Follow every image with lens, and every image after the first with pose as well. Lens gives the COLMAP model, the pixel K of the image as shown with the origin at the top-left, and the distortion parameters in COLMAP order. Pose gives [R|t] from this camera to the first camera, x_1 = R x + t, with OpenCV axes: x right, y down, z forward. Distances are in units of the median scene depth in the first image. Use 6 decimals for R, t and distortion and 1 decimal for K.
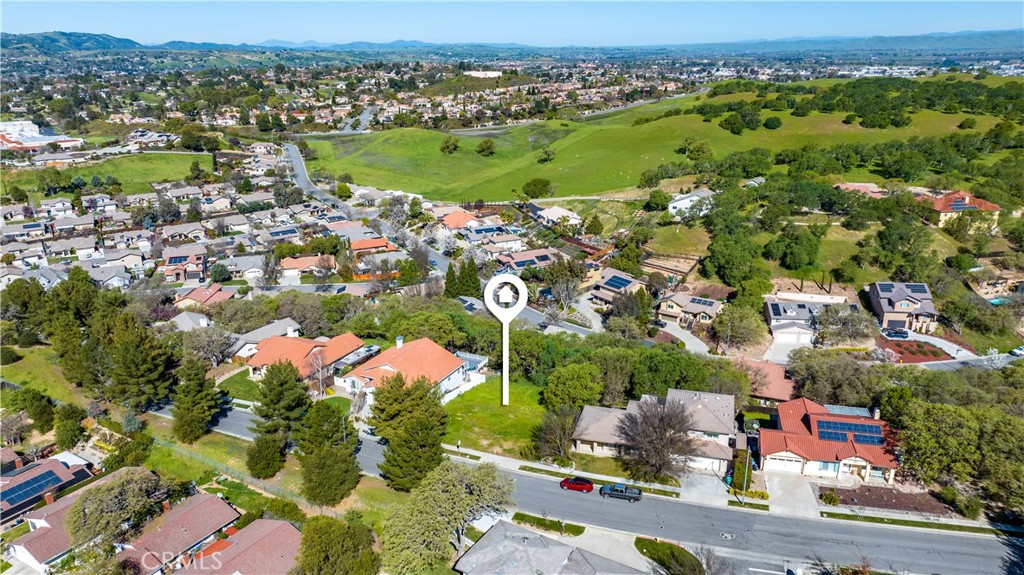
lens RADIAL K [[721.4, 0, 518.8], [0, 721.4, 283.3], [0, 0, 1]] dist [-0.020524, 0.005066]
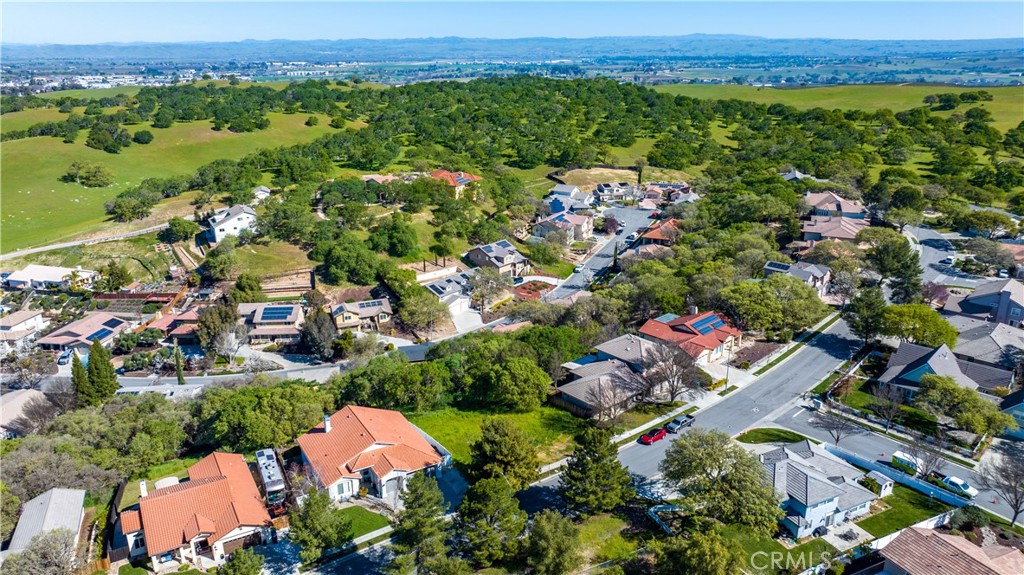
lens RADIAL K [[721.4, 0, 518.8], [0, 721.4, 283.3], [0, 0, 1]] dist [-0.020524, 0.005066]
pose [[0.543633, -0.253377, 0.800165, -0.440797], [0.261853, 0.956962, 0.125125, -0.075259], [-0.797431, 0.141503, 0.586584, 0.230837]]
